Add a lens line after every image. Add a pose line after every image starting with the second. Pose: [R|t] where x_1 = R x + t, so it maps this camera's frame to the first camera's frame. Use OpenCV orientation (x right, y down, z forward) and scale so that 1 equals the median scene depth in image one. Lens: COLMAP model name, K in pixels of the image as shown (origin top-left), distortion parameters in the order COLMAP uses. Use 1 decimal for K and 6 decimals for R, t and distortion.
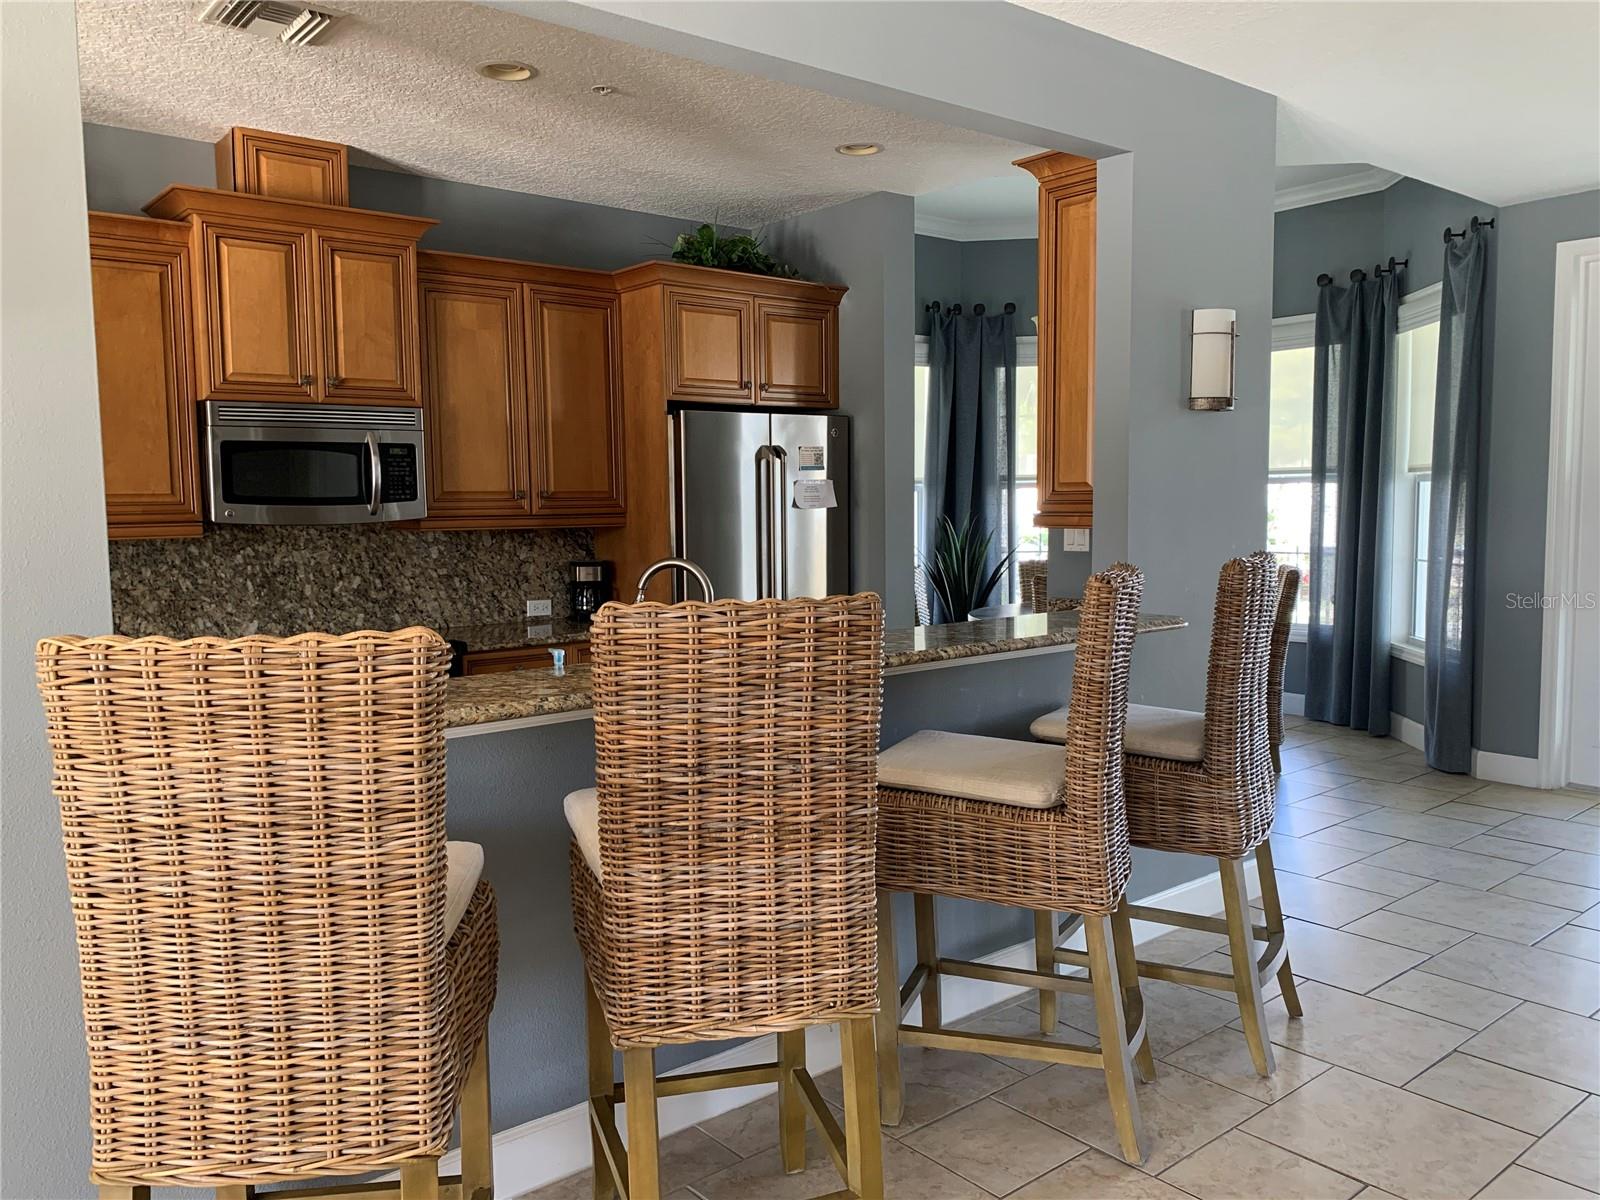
lens RADIAL K [[1219.5, 0, 800.0], [0, 1219.5, 600.0], [0, 0, 1]] dist [-0.001839, -0.001374]
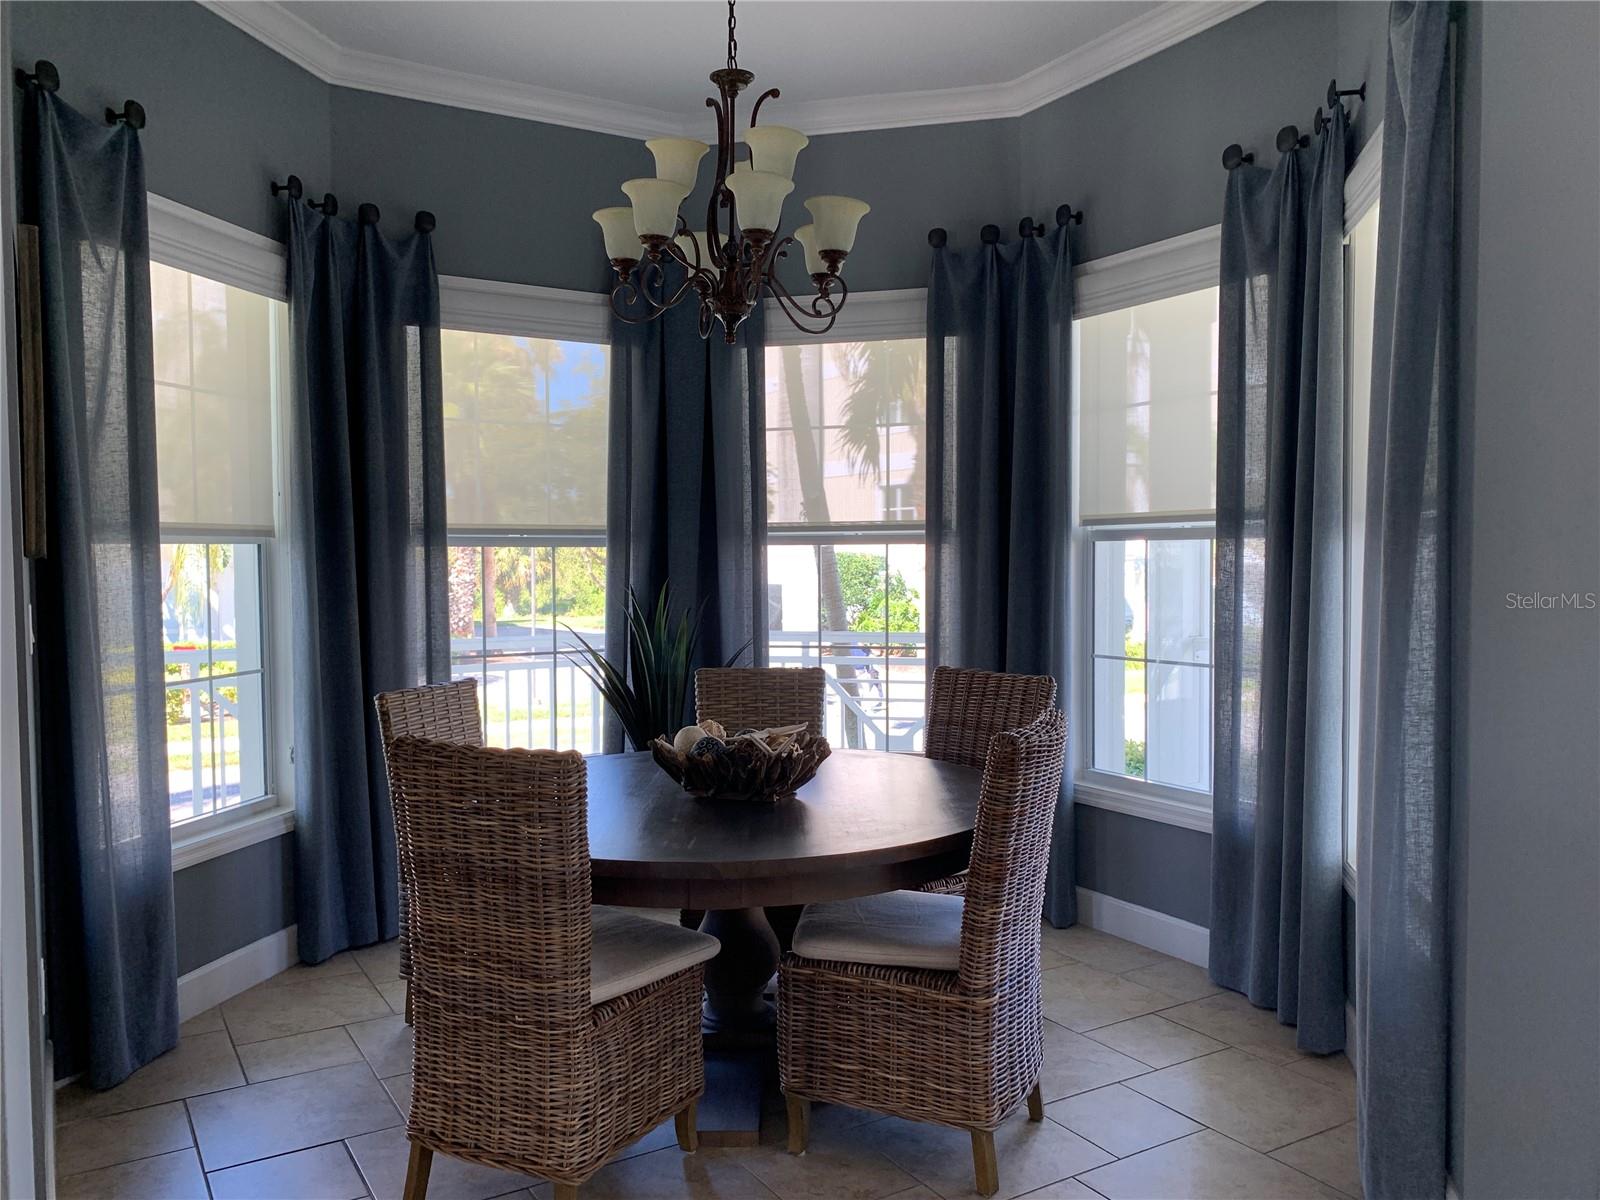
lens RADIAL K [[1240.6, 0, 800.0], [0, 1240.6, 600.0], [0, 0, 1]] dist [0.056005, 0.002060]
pose [[0.990691, 0.010251, -0.135747, 0.319854], [-0.014781, 0.999365, -0.032409, -0.049556], [0.135328, 0.034114, 0.990213, 0.440091]]
